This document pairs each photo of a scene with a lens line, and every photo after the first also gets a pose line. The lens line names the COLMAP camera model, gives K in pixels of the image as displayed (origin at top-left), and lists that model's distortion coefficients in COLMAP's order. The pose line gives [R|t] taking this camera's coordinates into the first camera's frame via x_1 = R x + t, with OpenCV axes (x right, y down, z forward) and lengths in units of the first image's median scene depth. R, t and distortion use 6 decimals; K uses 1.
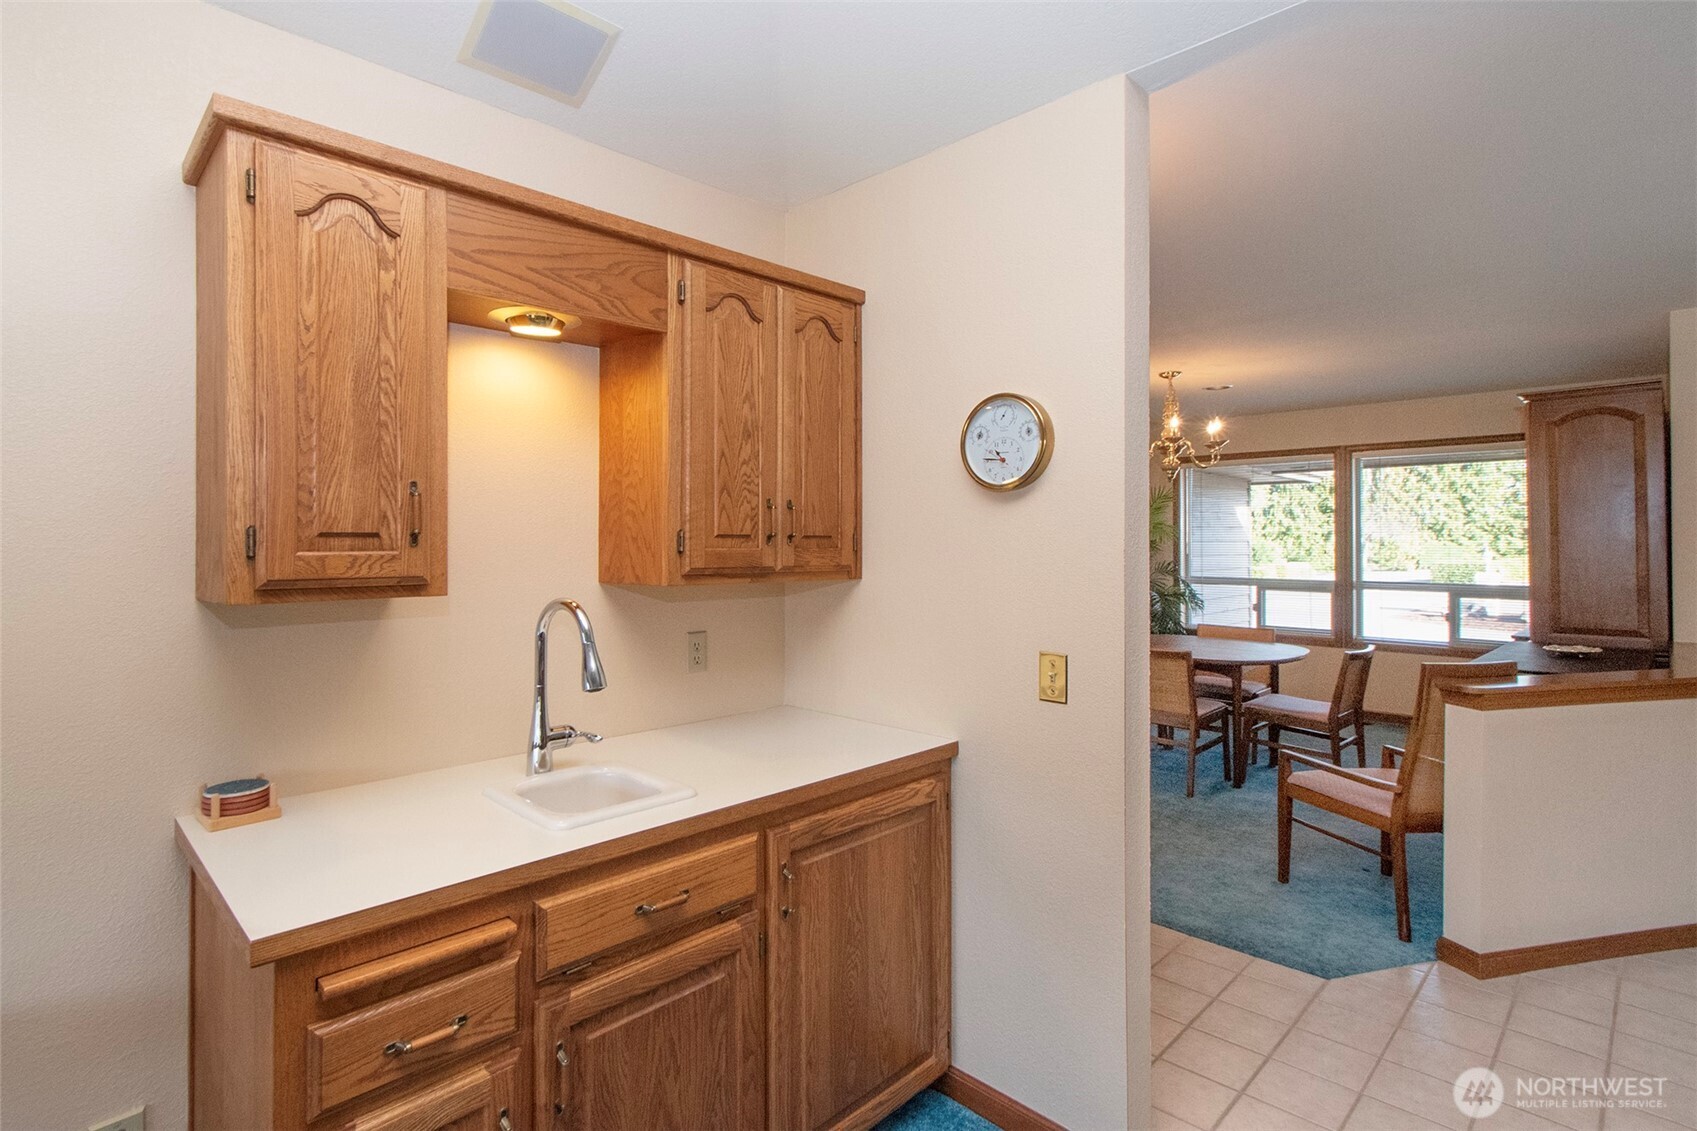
lens RADIAL K [[850.3, 0, 761.0], [0, 850.3, 536.2], [0, 0, 1]] dist [0.003248, 0.002794]
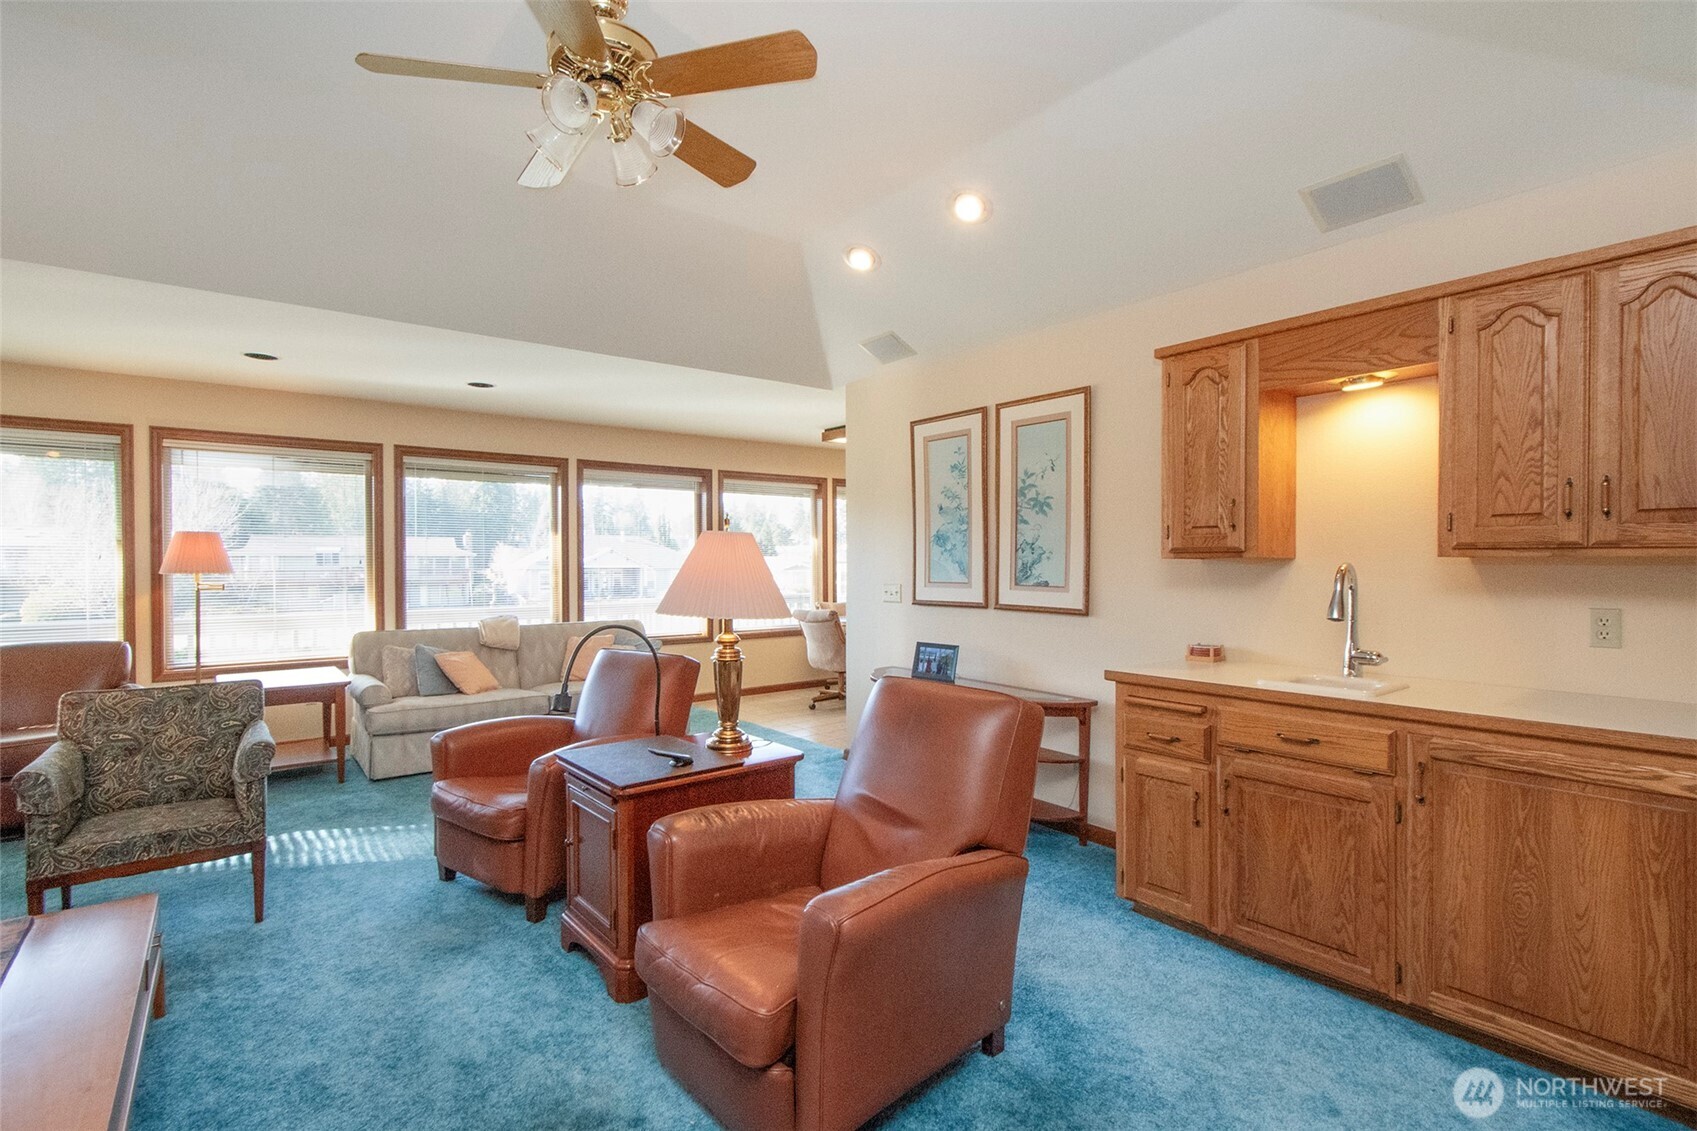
lens RADIAL K [[760.9, 0, 849.8], [0, 760.9, 567.4], [0, 0, 1]] dist [0.005376, -0.002473]
pose [[-0.054396, 0.011049, -0.998458, 1.174496], [0.011492, 0.999879, 0.010438, 0.056081], [0.998453, -0.010907, -0.054516, 0.171413]]
